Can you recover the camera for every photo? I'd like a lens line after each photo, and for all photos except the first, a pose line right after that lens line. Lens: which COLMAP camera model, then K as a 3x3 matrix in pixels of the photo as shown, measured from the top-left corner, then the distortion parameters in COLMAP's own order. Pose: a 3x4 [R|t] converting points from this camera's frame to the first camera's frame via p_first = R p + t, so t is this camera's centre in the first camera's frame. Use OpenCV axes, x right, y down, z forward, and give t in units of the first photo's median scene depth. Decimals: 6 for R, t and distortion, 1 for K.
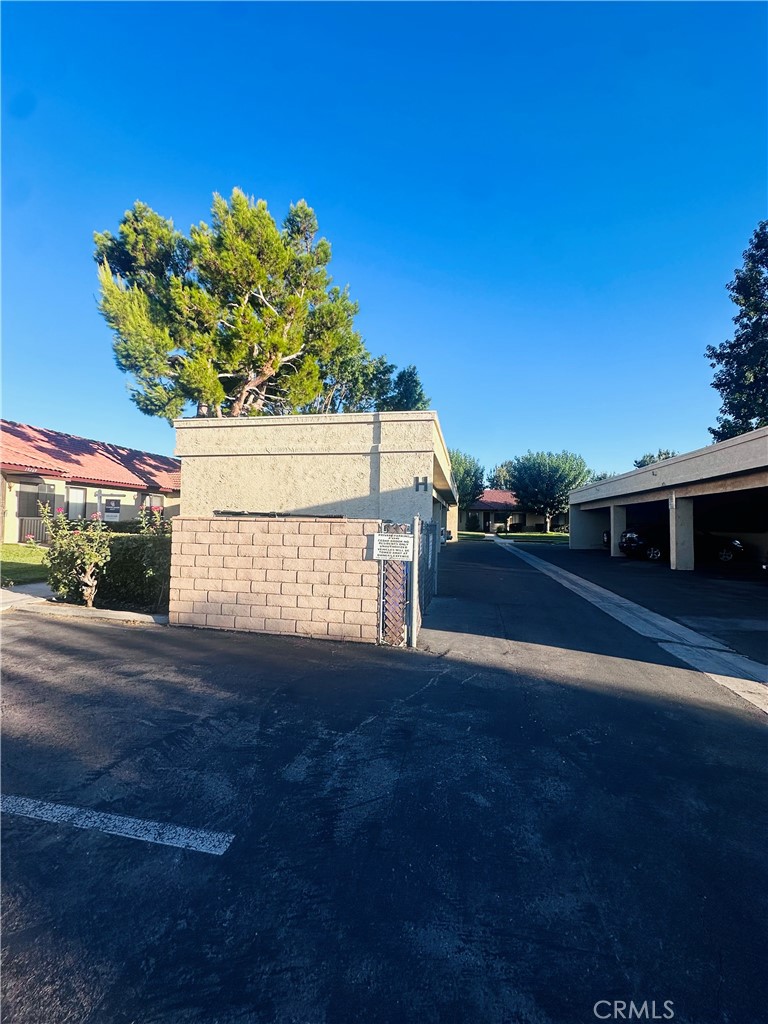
lens RADIAL K [[407.8, 0, 384.3], [0, 407.8, 512.1], [0, 0, 1]] dist [-0.004739, 0.001131]
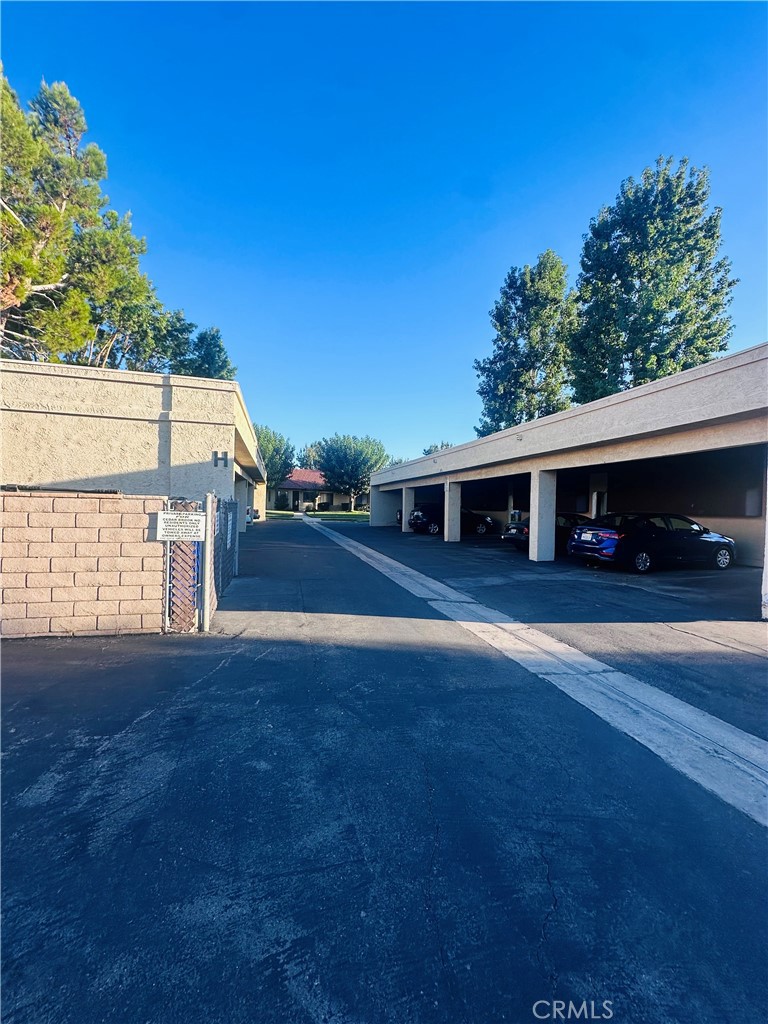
lens RADIAL K [[407.8, 0, 385.5], [0, 407.8, 512.2], [0, 0, 1]] dist [-0.004739, 0.001131]
pose [[0.897233, -0.001983, 0.441552, 0.015283], [-0.020831, 0.998686, 0.046814, 0.000823], [-0.441065, -0.051201, 0.896013, -0.010302]]
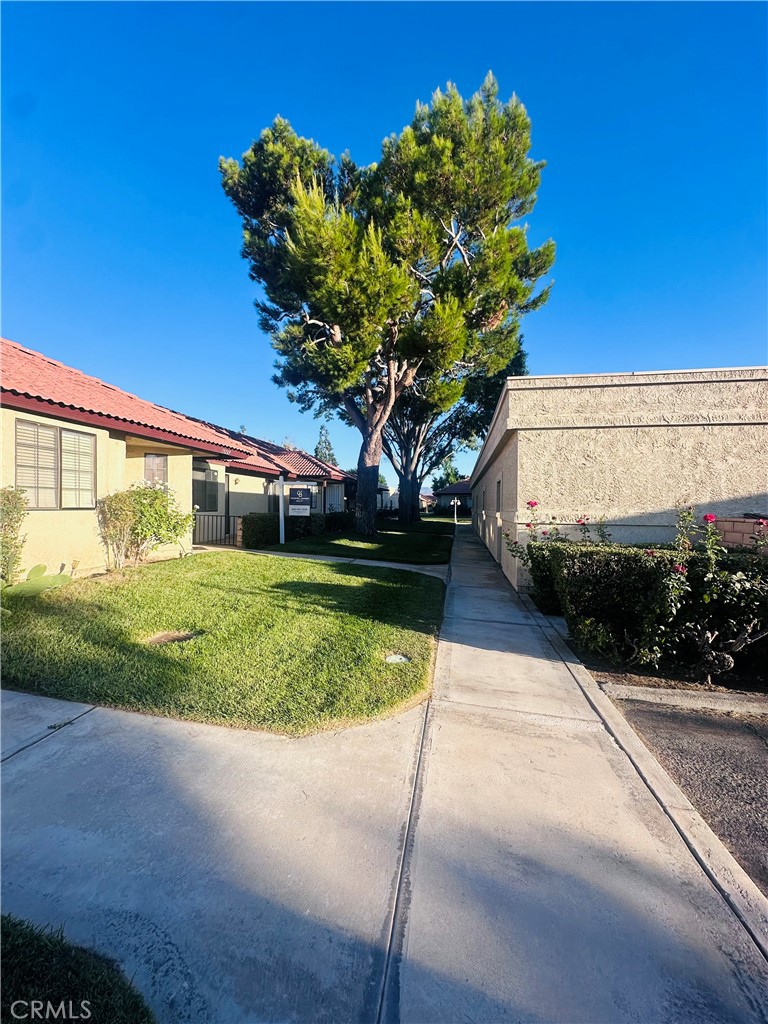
lens RADIAL K [[407.8, 0, 384.6], [0, 407.8, 511.8], [0, 0, 1]] dist [-0.004739, 0.001131]
pose [[0.999770, -0.012122, 0.017700, -0.772777], [0.011355, 0.999020, 0.042772, -0.026645], [-0.018201, -0.042561, 0.998928, 0.290324]]
